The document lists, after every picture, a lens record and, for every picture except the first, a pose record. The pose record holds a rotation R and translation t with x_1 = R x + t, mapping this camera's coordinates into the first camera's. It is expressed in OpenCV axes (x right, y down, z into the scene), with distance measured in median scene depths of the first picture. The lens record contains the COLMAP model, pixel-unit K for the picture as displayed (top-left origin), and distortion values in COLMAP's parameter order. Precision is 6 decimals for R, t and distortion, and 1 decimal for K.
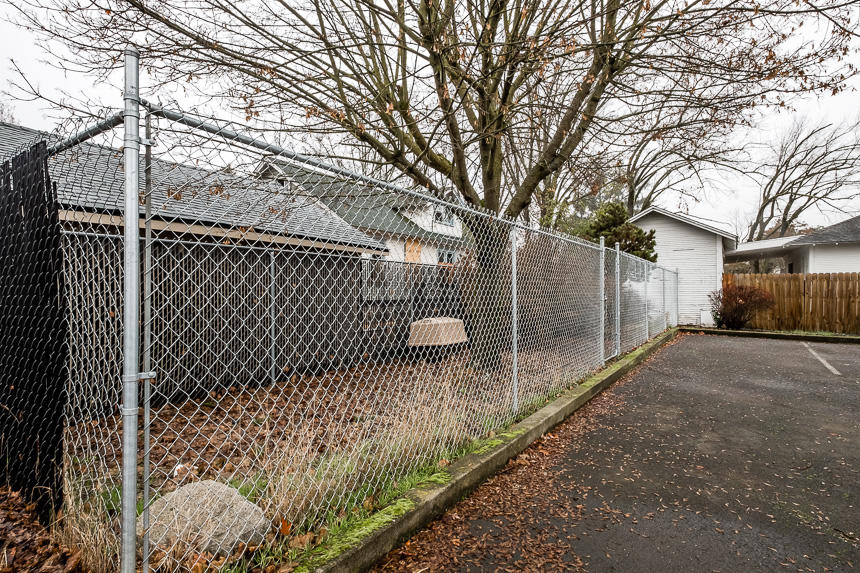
lens RADIAL K [[452.2, 0, 430.0], [0, 452.2, 286.5], [0, 0, 1]] dist [0.002184, 0.000434]
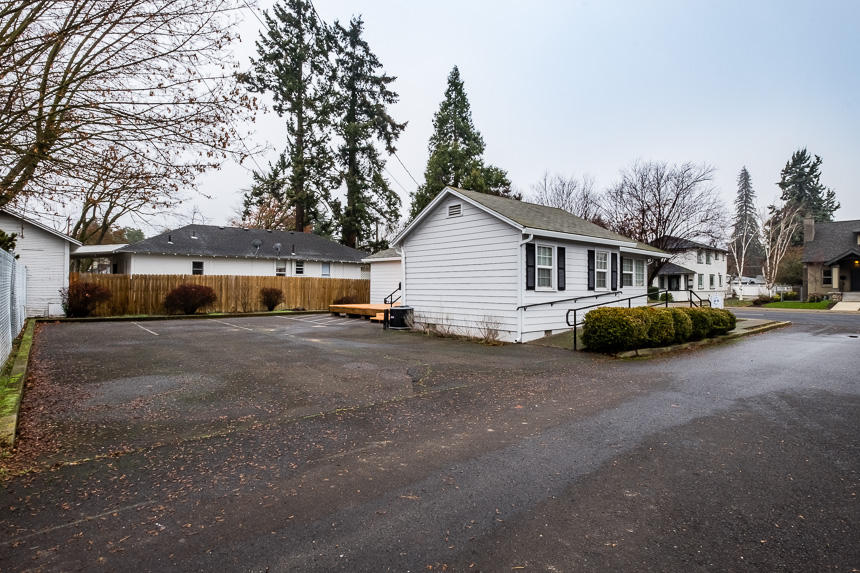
lens RADIAL K [[452.5, 0, 430.3], [0, 452.5, 283.1], [0, 0, 1]] dist [-0.003261, -0.000156]
pose [[0.260958, 0.006388, 0.965329, -0.278594], [-0.016875, 0.999855, -0.002055, -0.013713], [-0.965203, -0.015754, 0.261028, -0.257583]]
